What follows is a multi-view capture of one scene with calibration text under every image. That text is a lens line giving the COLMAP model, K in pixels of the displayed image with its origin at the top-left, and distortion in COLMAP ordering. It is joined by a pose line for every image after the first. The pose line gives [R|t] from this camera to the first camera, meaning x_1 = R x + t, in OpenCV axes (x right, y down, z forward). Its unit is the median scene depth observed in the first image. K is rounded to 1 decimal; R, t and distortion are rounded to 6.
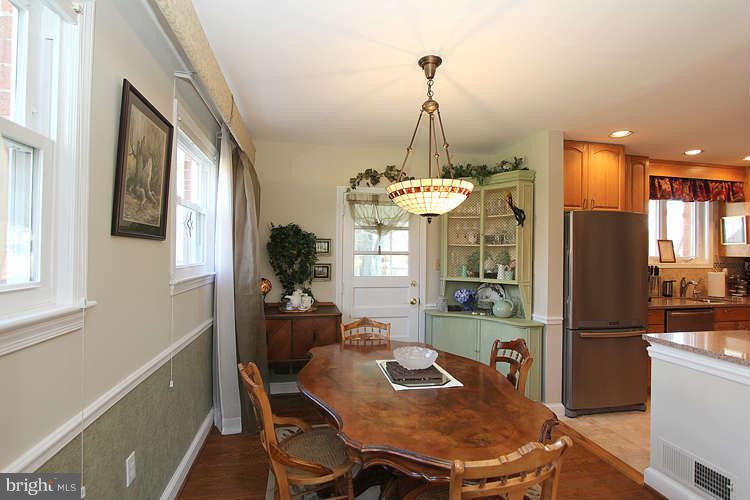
lens RADIAL K [[356.3, 0, 362.9], [0, 356.3, 249.0], [0, 0, 1]] dist [-0.021028, 0.001294]
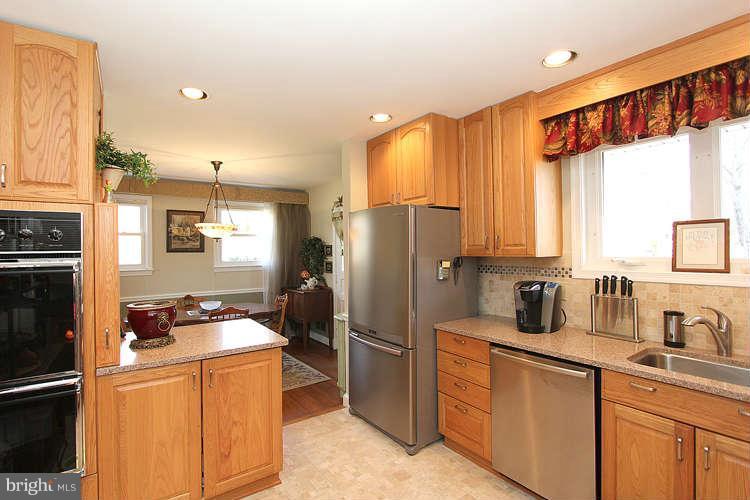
lens RADIAL K [[356.3, 0, 357.7], [0, 356.3, 247.1], [0, 0, 1]] dist [-0.021028, 0.001294]
pose [[0.389593, -0.022723, -0.920707, 1.317528], [0.024861, 0.999591, -0.014150, 0.003818], [0.920652, -0.017377, 0.389998, 0.518463]]
